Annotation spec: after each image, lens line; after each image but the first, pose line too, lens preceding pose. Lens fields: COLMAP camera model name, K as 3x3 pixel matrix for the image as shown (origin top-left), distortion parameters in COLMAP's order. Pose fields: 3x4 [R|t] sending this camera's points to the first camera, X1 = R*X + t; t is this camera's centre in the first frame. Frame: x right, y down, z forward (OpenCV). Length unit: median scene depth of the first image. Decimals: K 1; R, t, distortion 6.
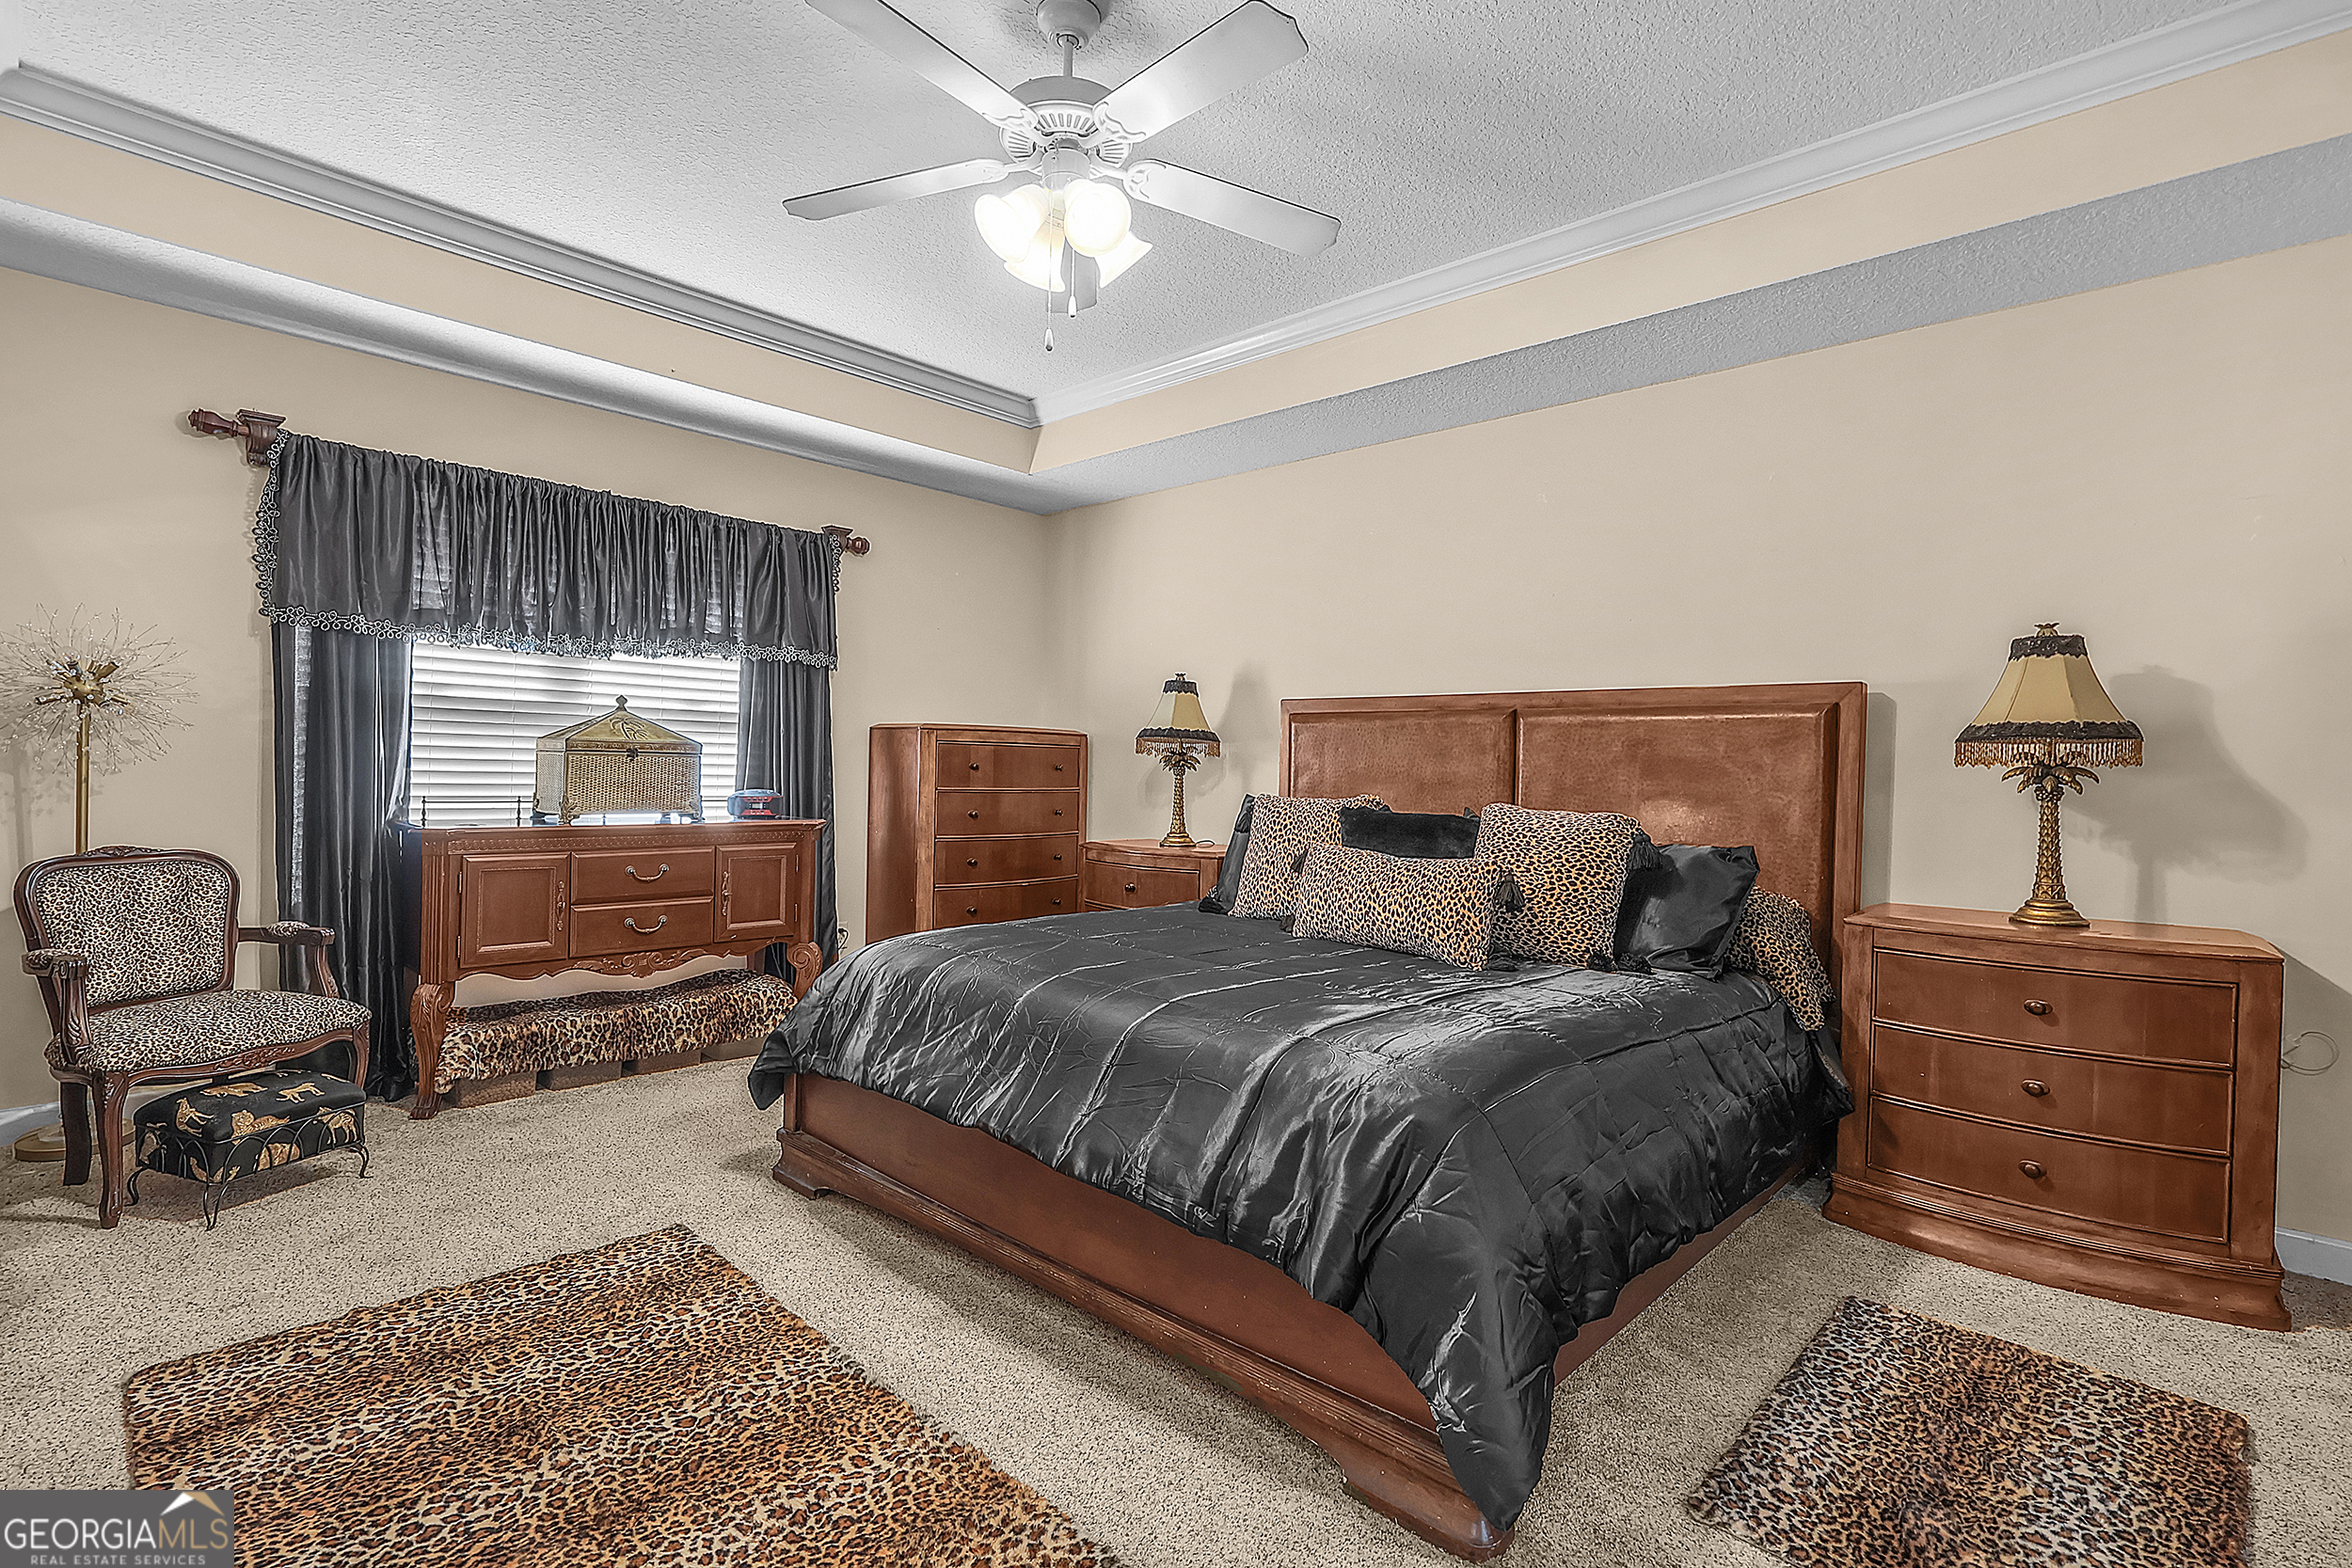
lens RADIAL K [[1106.3, 0, 1177.3], [0, 1106.3, 774.4], [0, 0, 1]] dist [-0.007197, 0.001880]
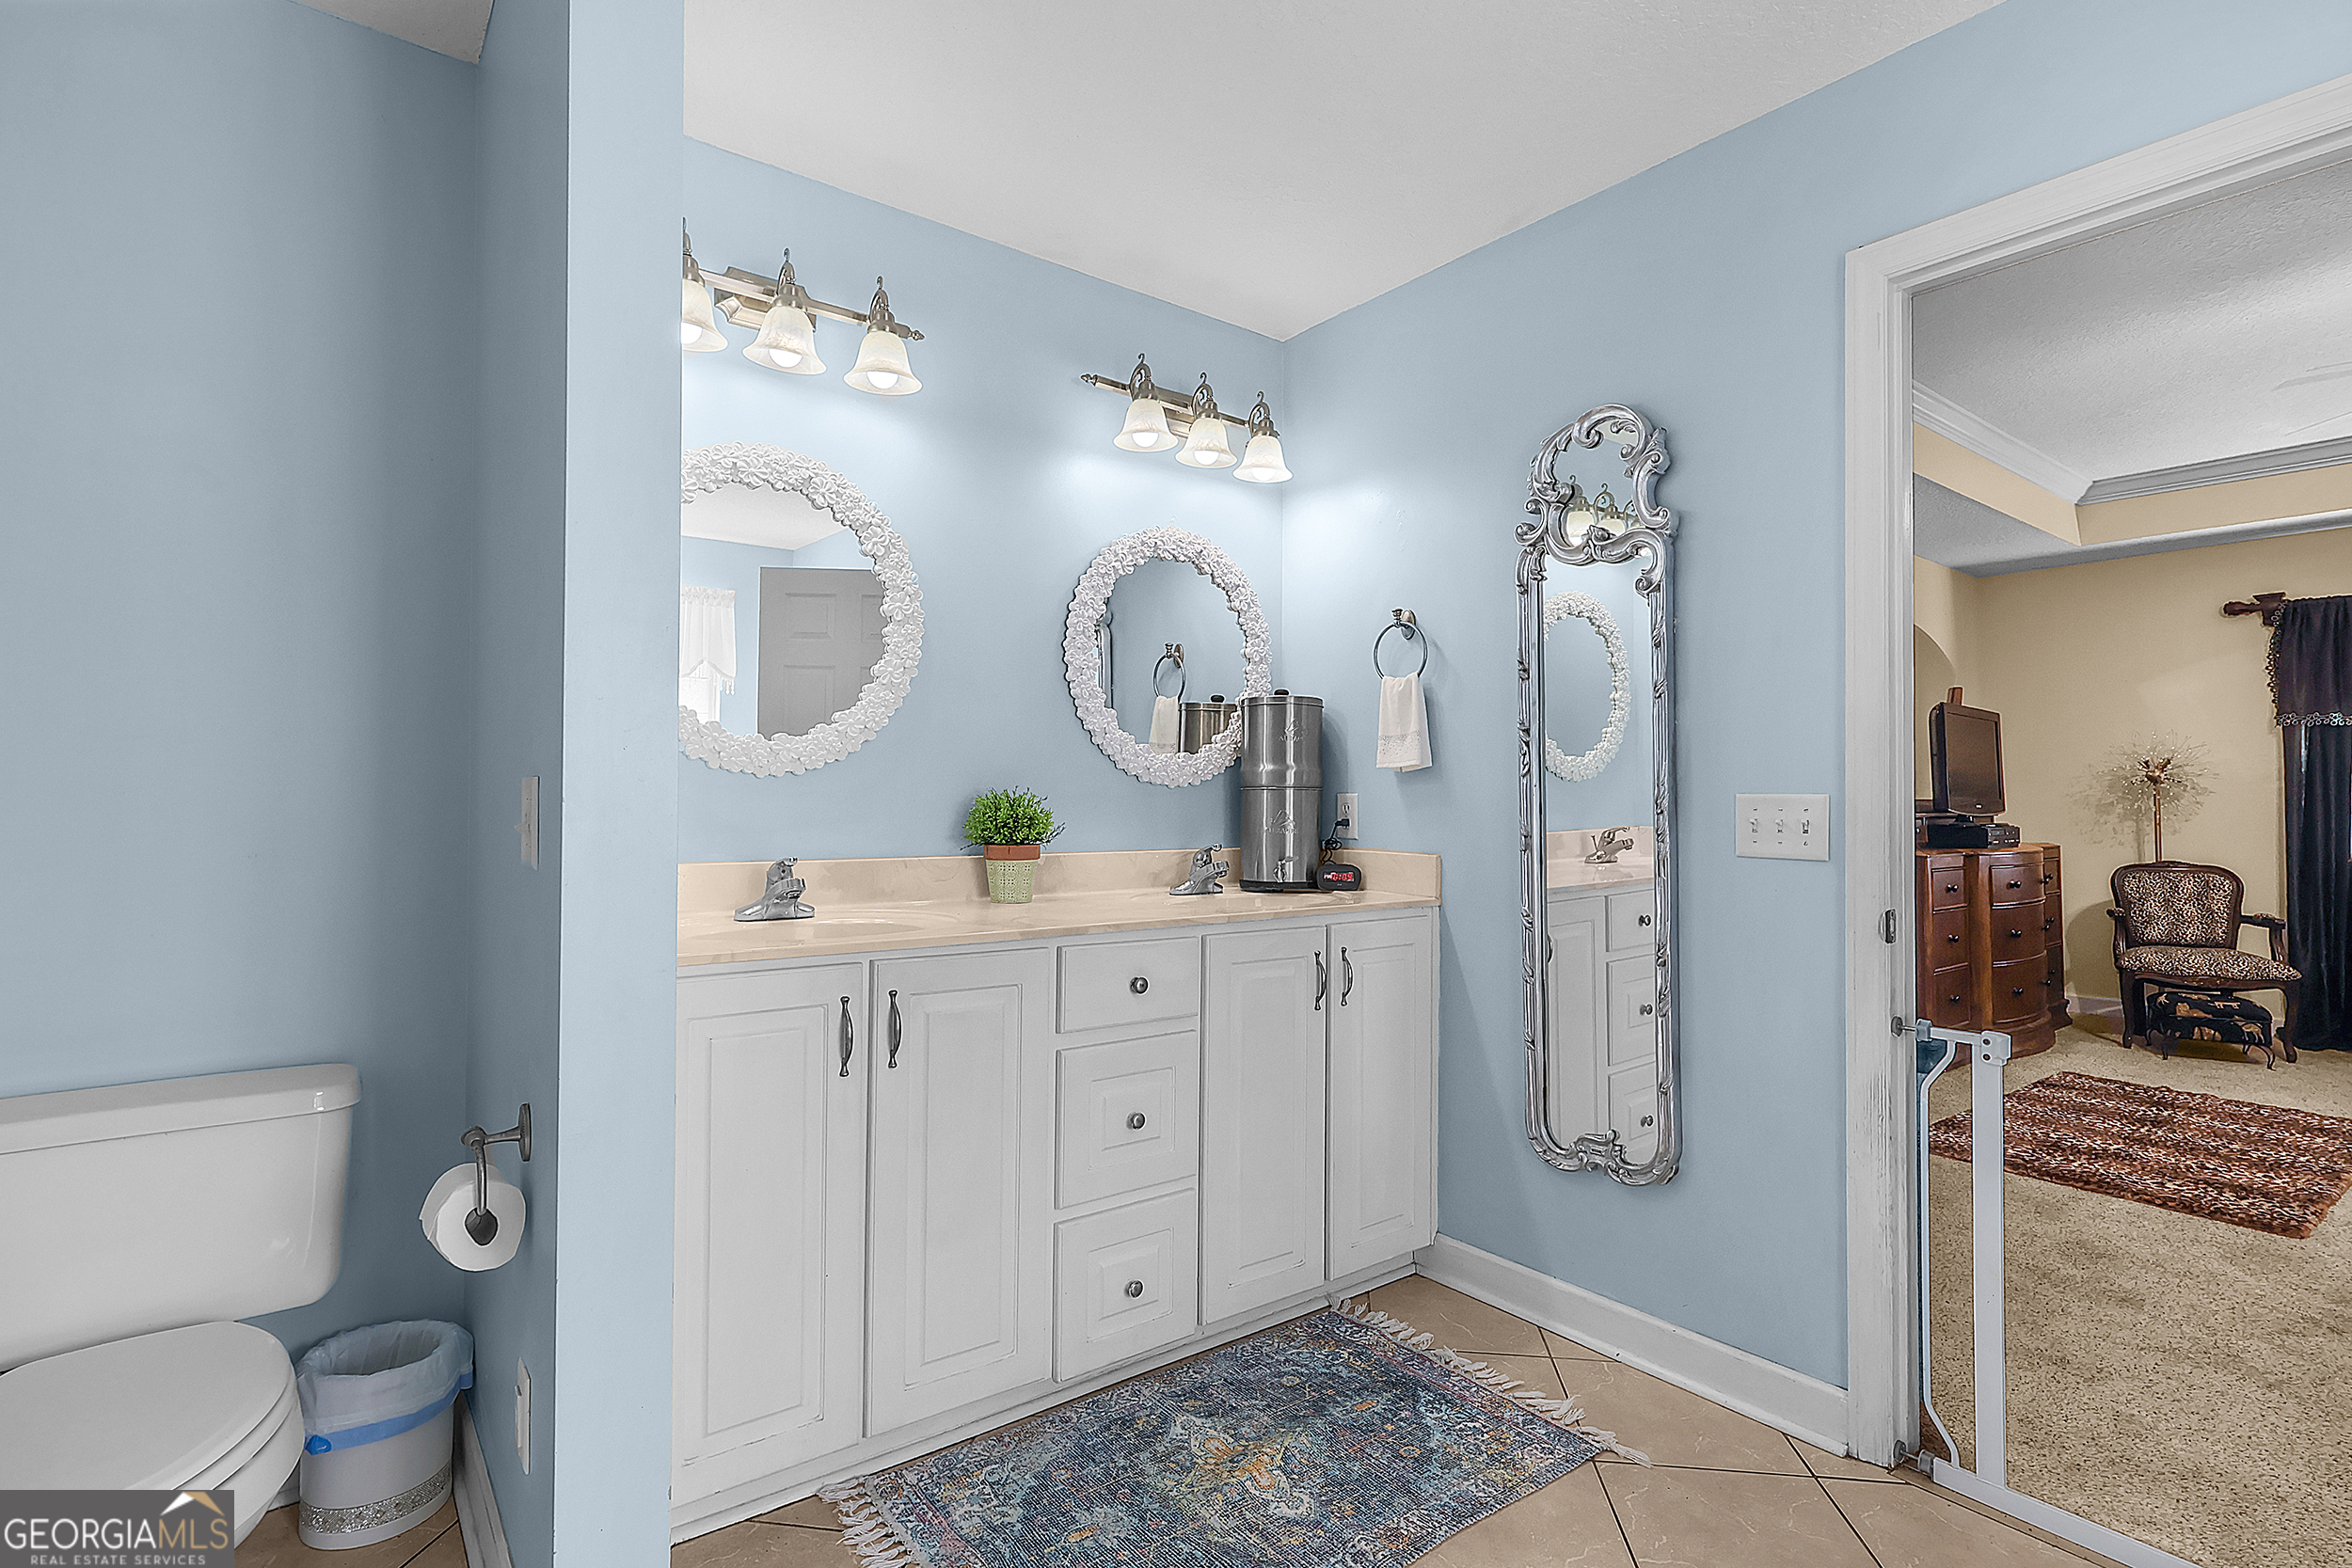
lens RADIAL K [[1106.3, 0, 1176.3], [0, 1106.3, 789.7], [0, 0, 1]] dist [-0.007197, 0.001880]
pose [[-0.176815, -0.031026, -0.983755, 1.103624], [-0.009551, 0.999510, -0.029807, 0.017275], [0.984198, 0.004126, -0.177025, -0.290862]]
